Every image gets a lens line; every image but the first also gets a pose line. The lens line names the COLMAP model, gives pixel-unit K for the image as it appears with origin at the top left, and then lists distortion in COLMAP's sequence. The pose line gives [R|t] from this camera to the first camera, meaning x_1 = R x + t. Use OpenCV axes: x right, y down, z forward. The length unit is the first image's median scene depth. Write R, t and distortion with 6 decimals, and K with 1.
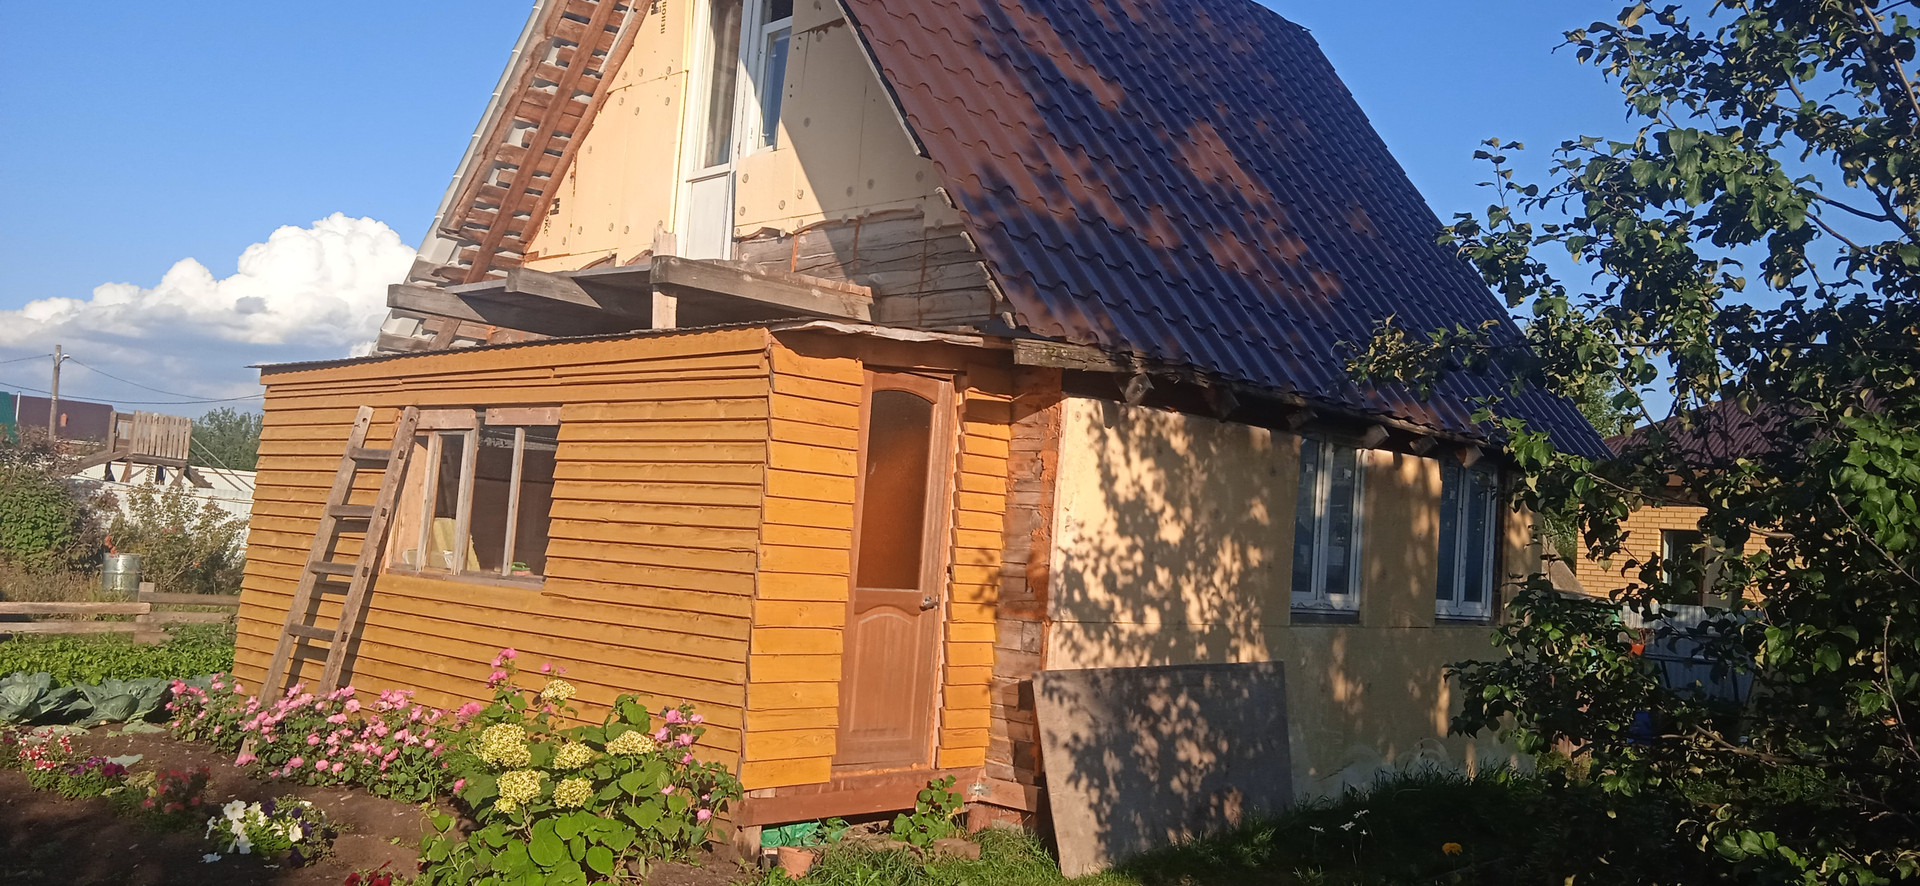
lens RADIAL K [[1554.3, 0, 950.3], [0, 1554.3, 461.1], [0, 0, 1]] dist [0.056919, -0.072263]
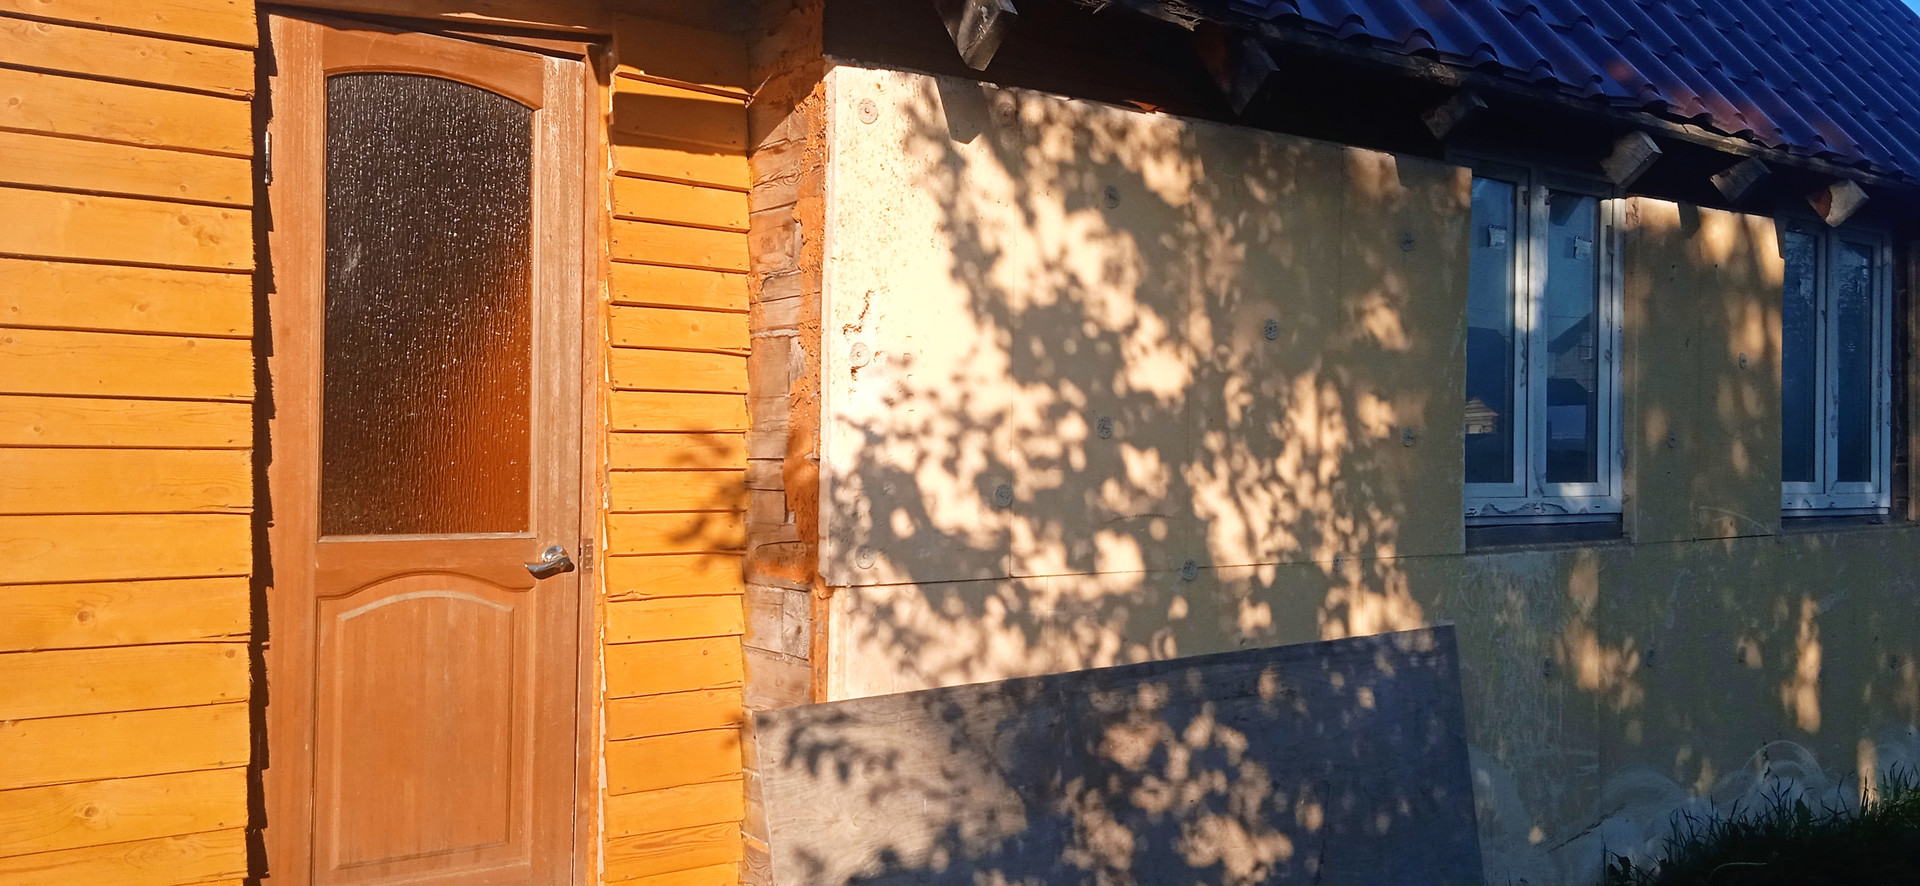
lens RADIAL K [[1554.3, 0, 950.3], [0, 1554.3, 461.1], [0, 0, 1]] dist [0.056919, -0.072263]
pose [[0.981000, -0.062599, -0.183632, 0.166201], [0.072045, 0.996376, 0.045221, 0.047189], [0.180136, -0.057592, 0.981954, 0.536890]]
